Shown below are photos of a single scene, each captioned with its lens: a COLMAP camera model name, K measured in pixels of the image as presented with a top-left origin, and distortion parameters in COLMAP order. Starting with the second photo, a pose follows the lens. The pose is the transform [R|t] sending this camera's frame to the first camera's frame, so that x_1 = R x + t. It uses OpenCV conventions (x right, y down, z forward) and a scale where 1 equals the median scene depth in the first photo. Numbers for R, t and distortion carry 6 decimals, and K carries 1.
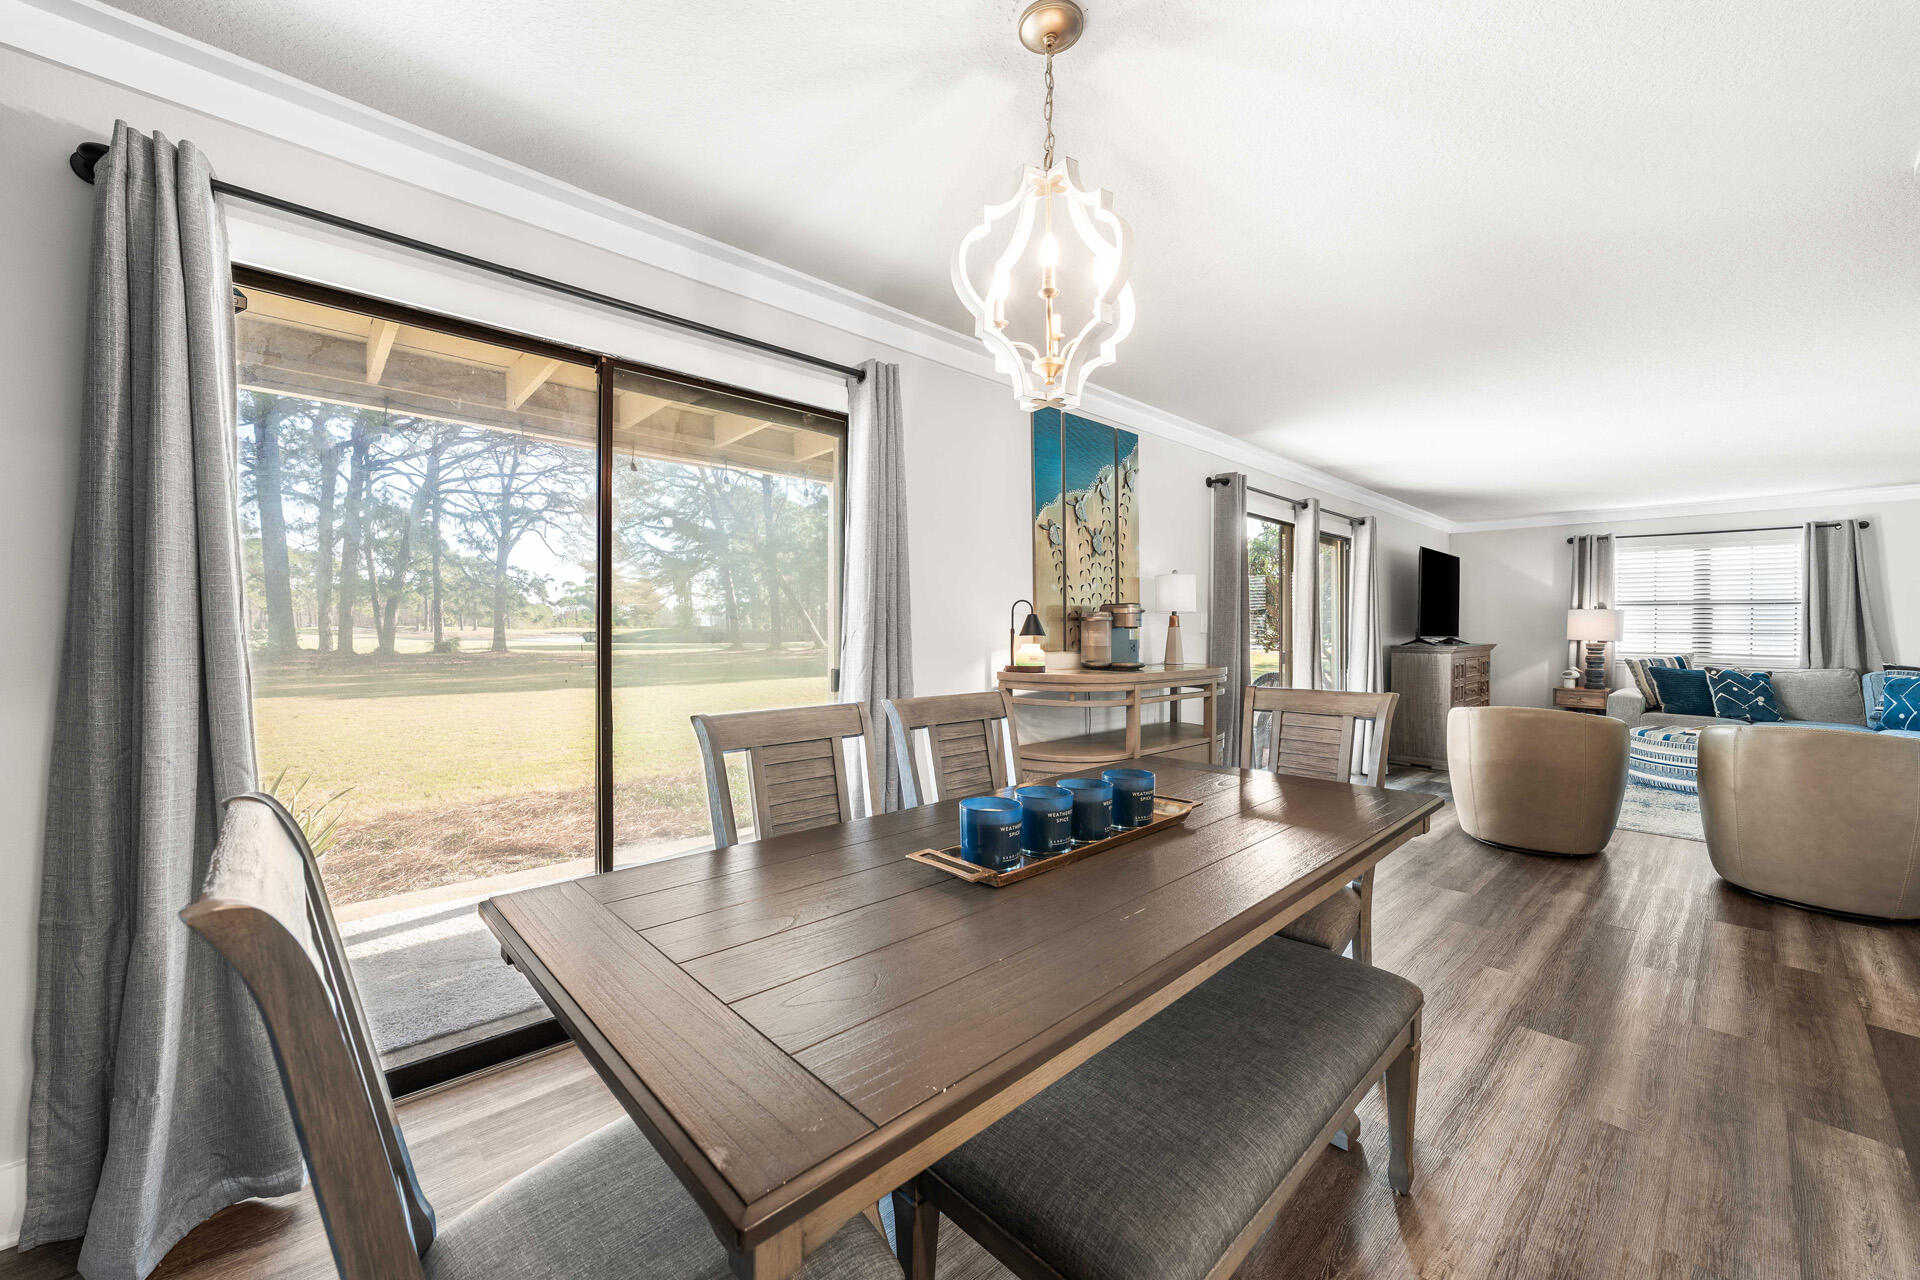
lens RADIAL K [[737.4, 0, 958.9], [0, 737.4, 632.6], [0, 0, 1]] dist [0.001490, -0.000181]
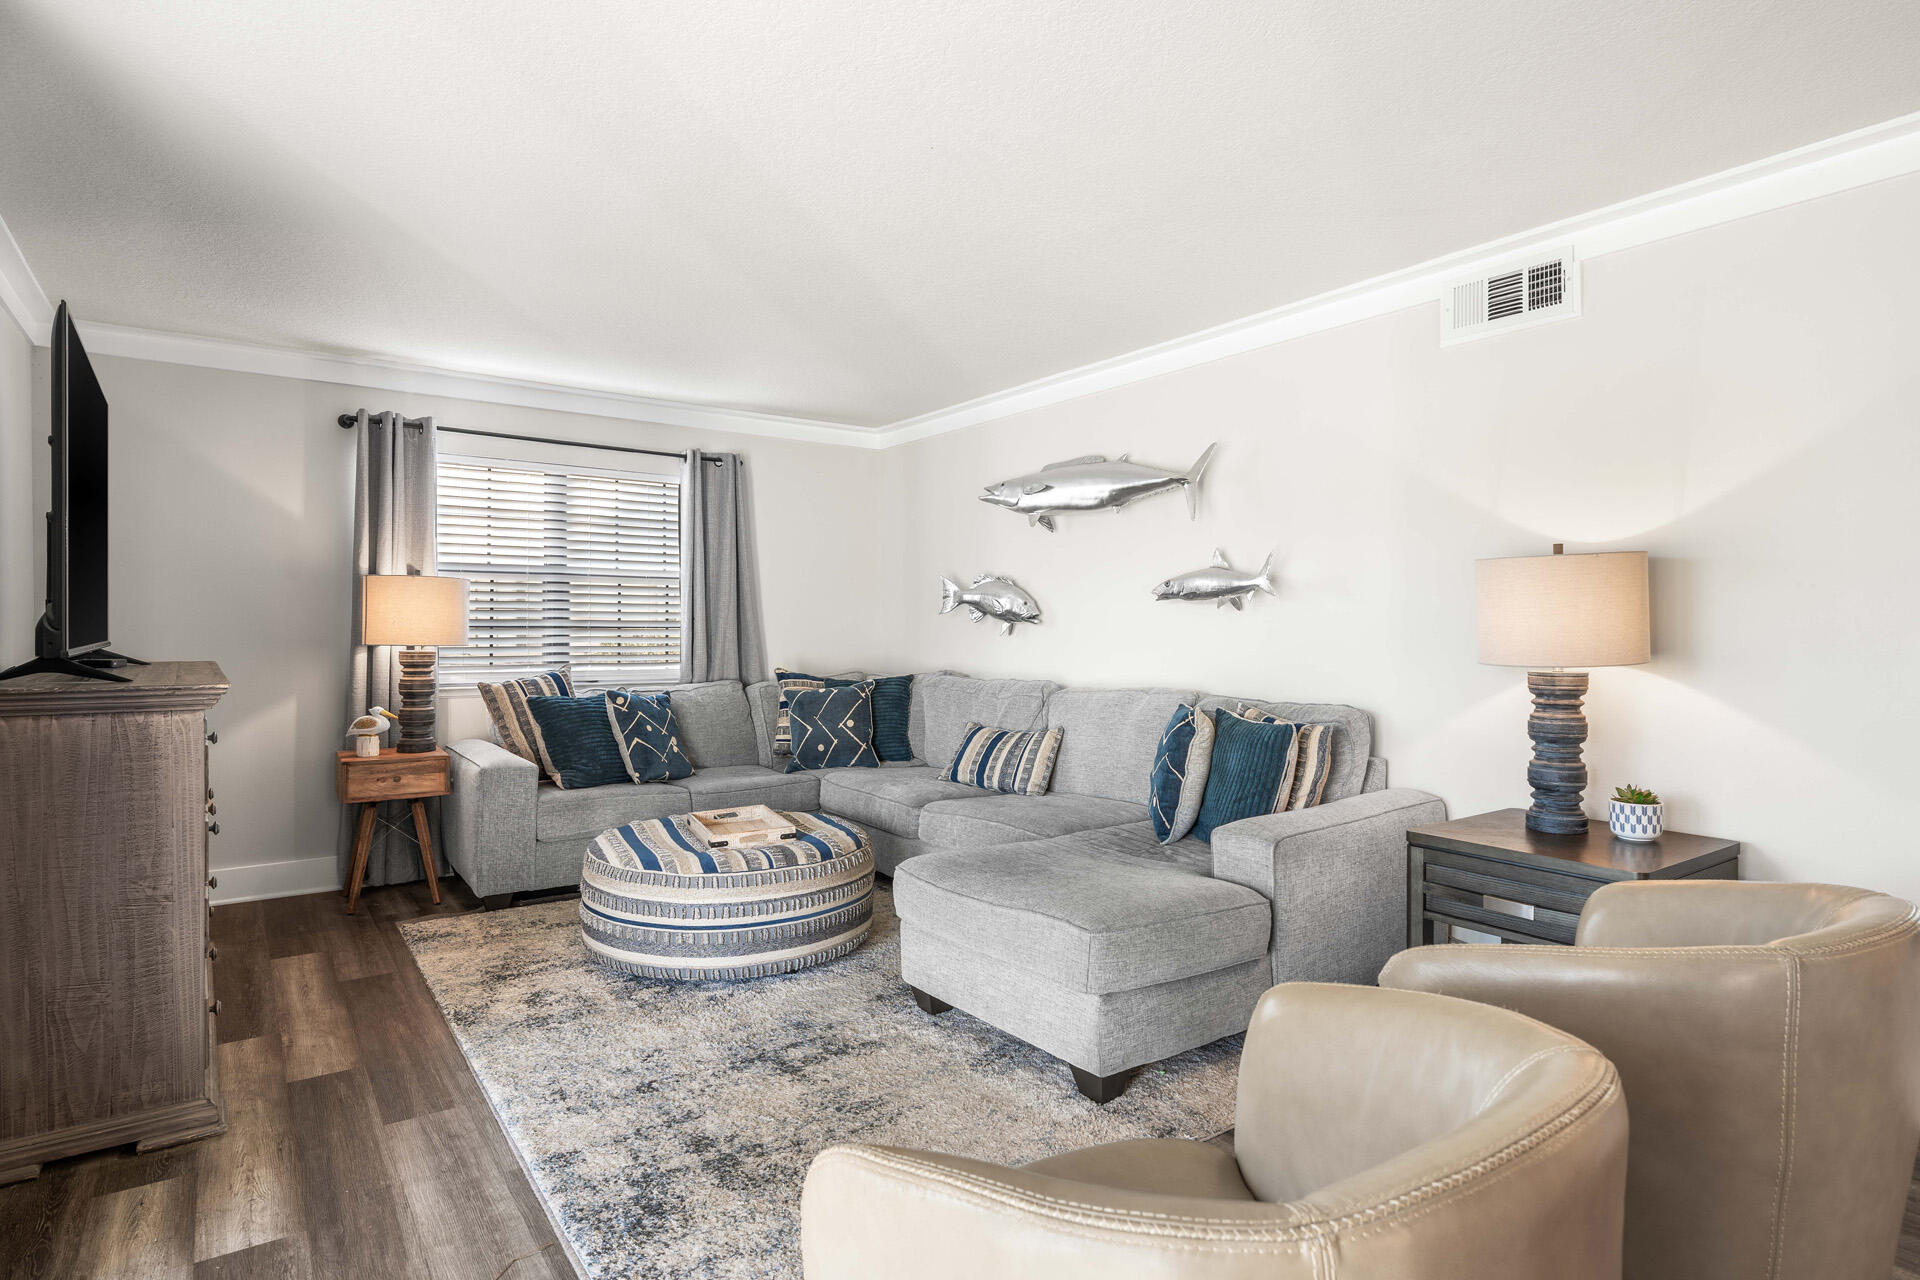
lens RADIAL K [[1010.9, 0, 953.0], [0, 1010.9, 637.5], [0, 0, 1]] dist [0.001201, 0.000938]
pose [[0.132483, -0.017805, 0.991025, 0.330597], [0.005084, 0.999838, 0.017283, -0.003853], [-0.991172, 0.002749, 0.132552, 0.675436]]
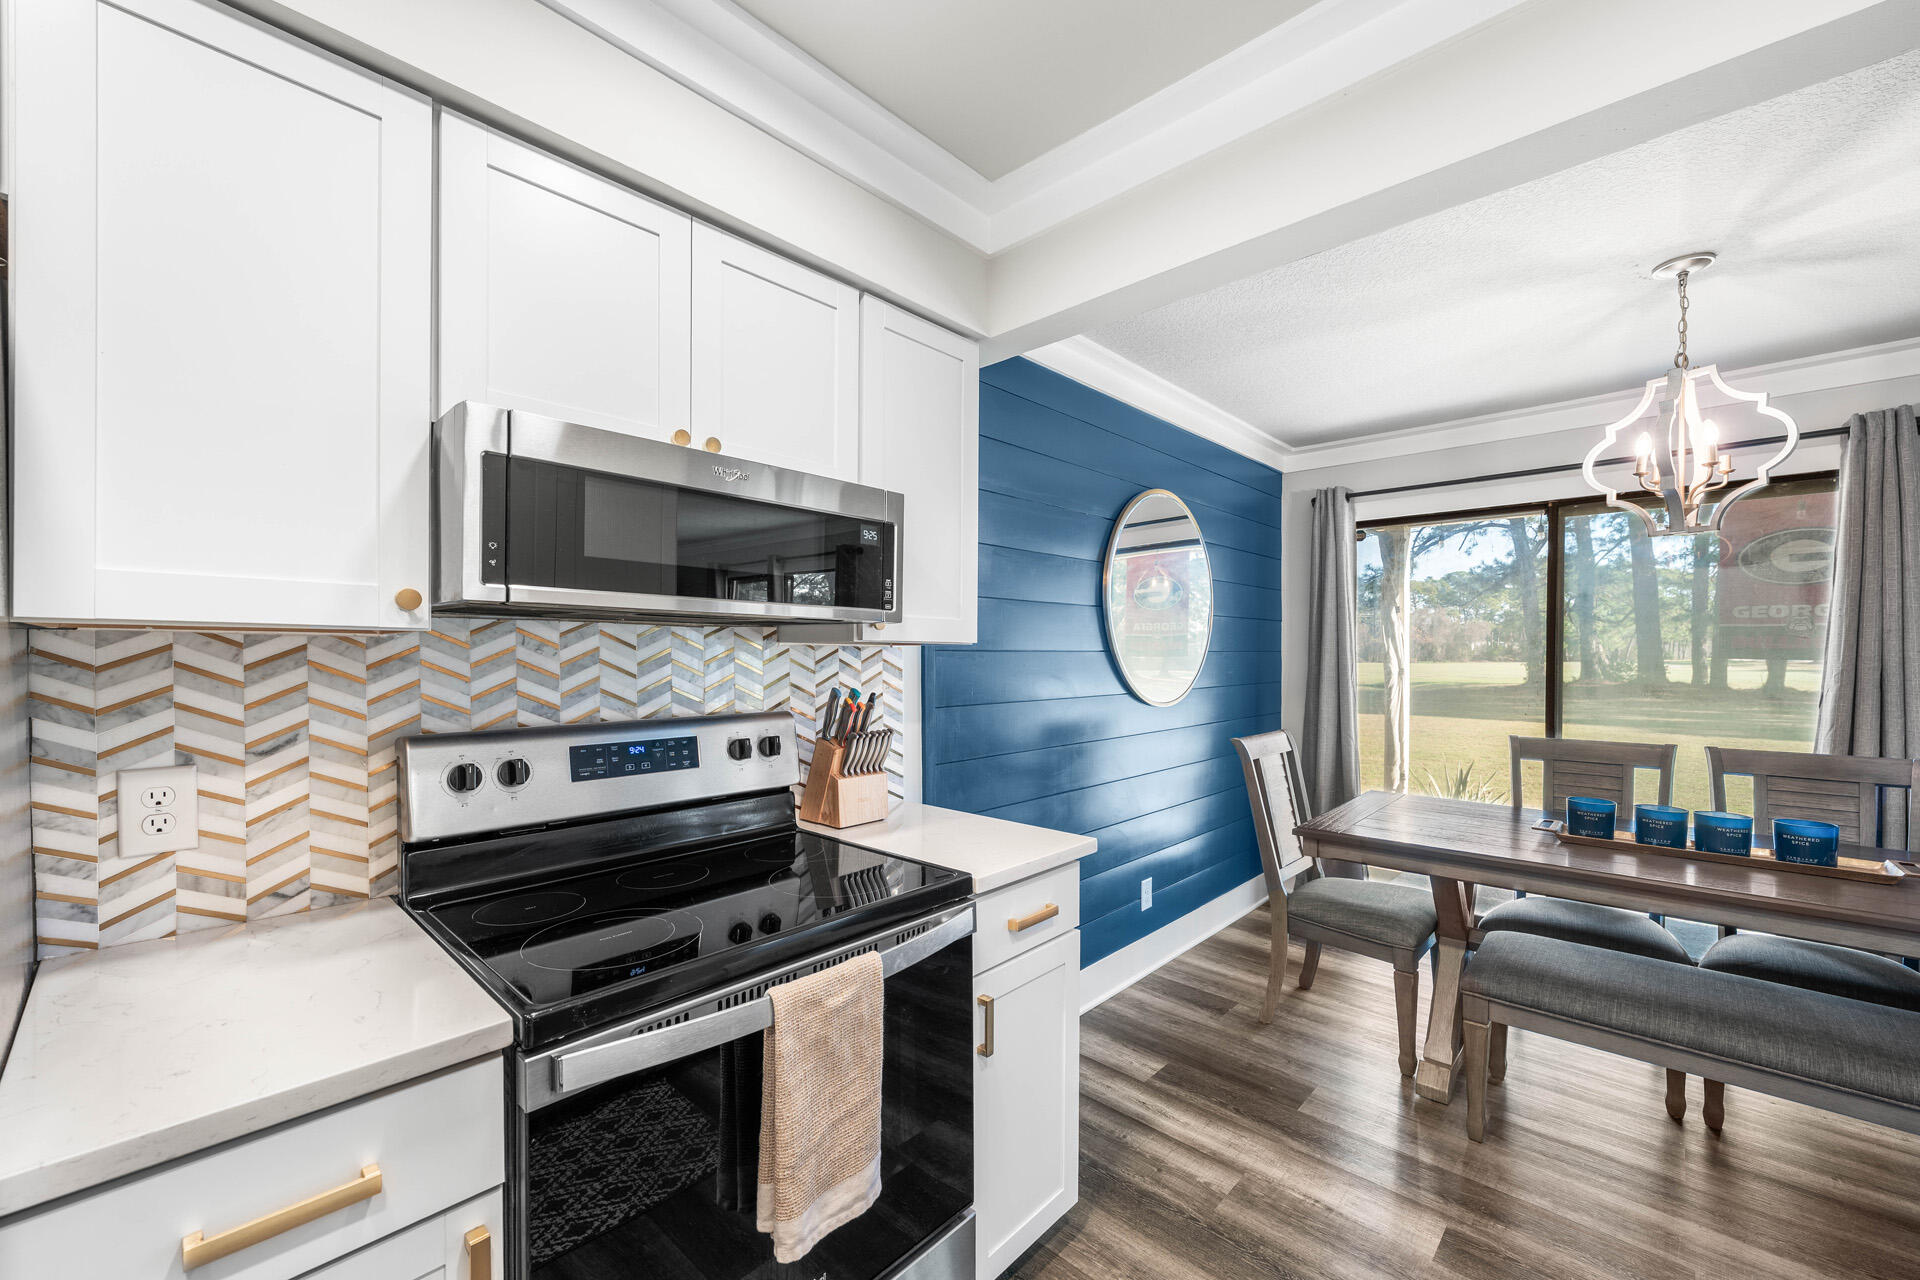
lens RADIAL K [[757.5, 0, 961.3], [0, 757.5, 659.5], [0, 0, 1]] dist [0.001111, 0.000138]
pose [[0.062763, 0.002763, -0.998025, 0.342573], [-0.007793, 0.999967, 0.002278, -0.015384], [0.997998, 0.007635, 0.062782, -0.102649]]
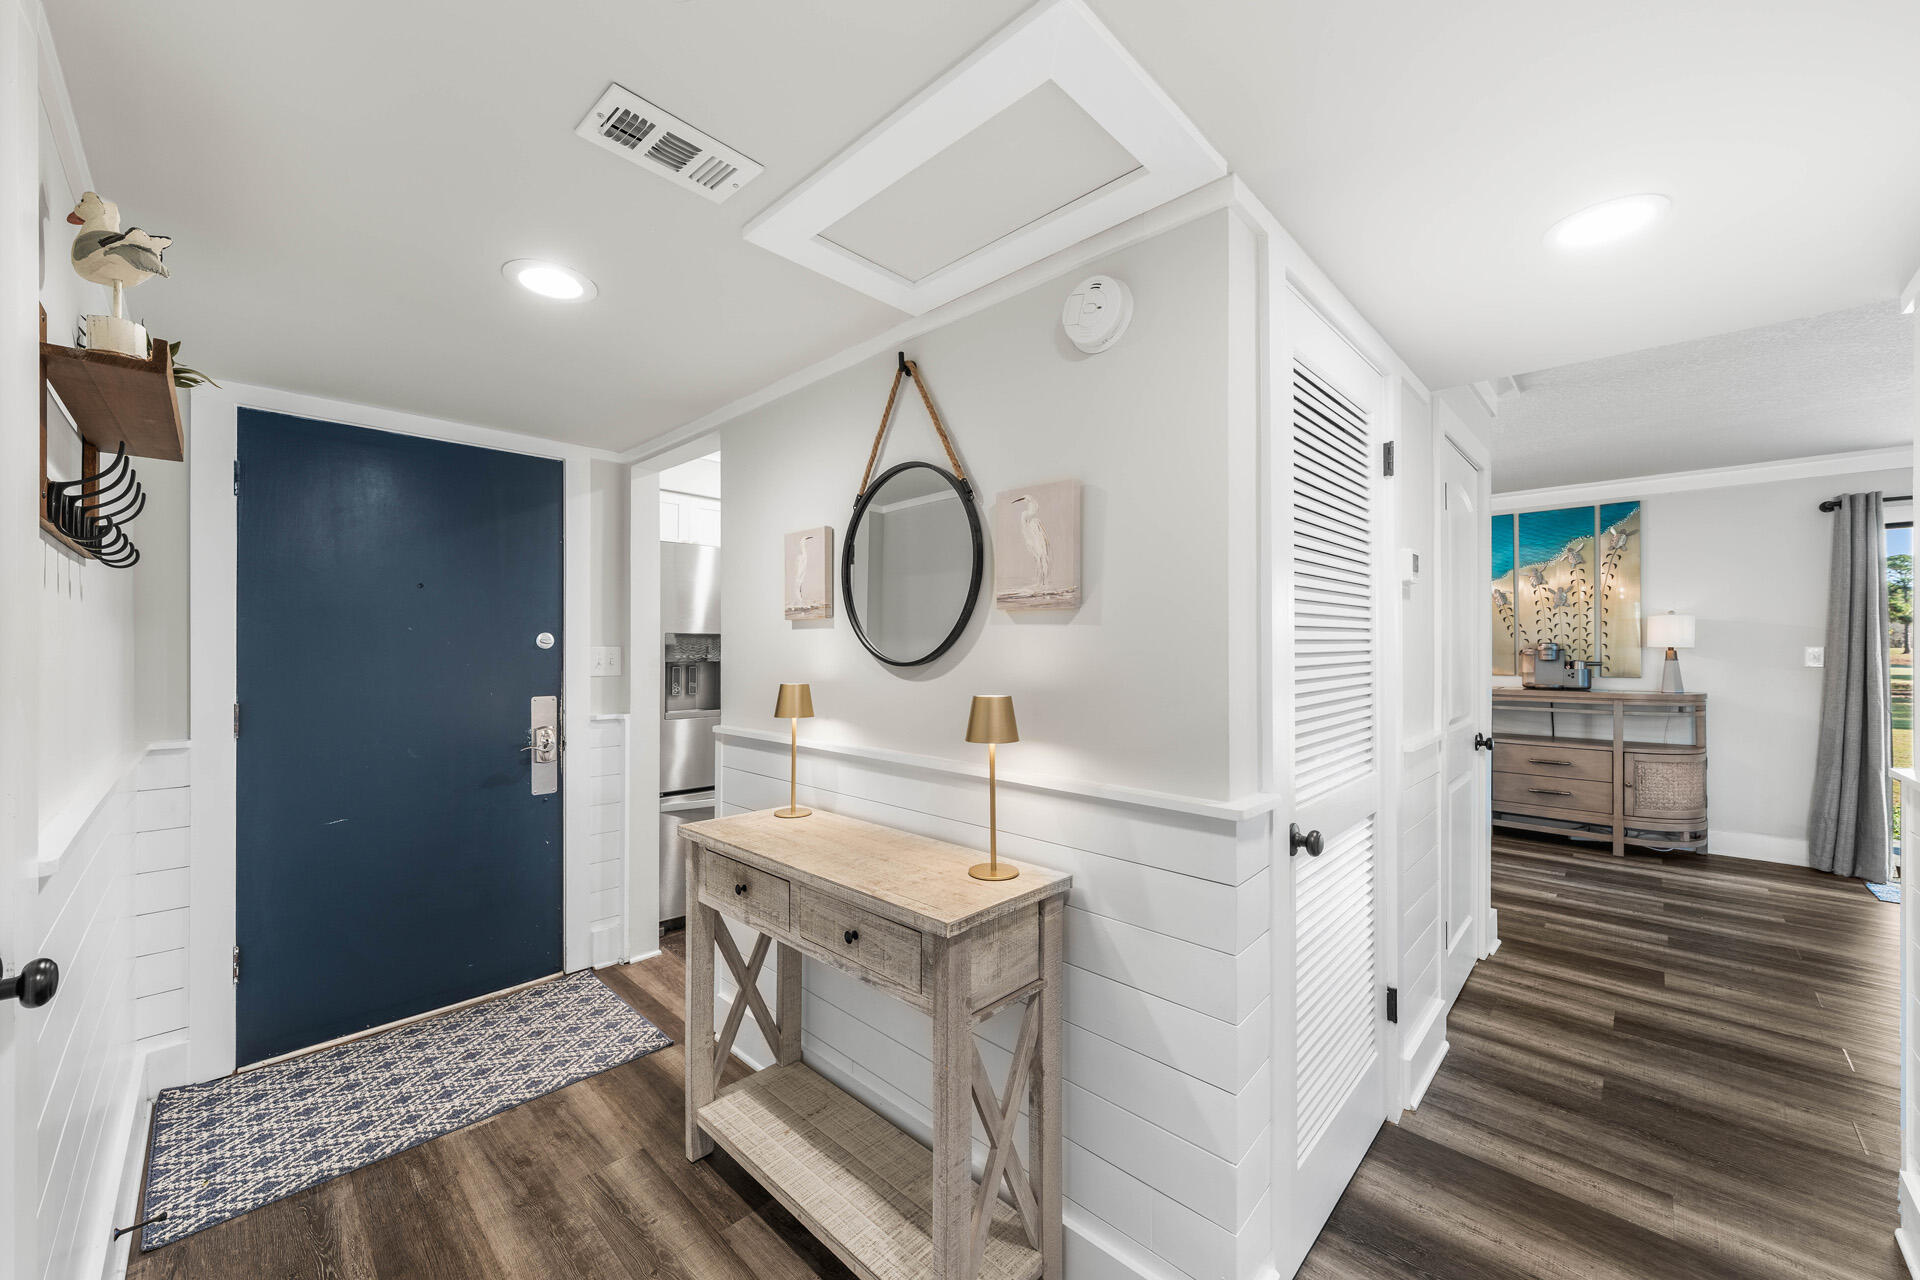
lens RADIAL K [[725.8, 0, 960.4], [0, 725.8, 644.0], [0, 0, 1]] dist [-0.000734, 0.000046]
pose [[0.050701, -0.008685, -0.998676, 0.870448], [-0.005900, 0.999942, -0.008995, -0.010171], [0.998696, 0.006348, 0.050647, -0.106901]]
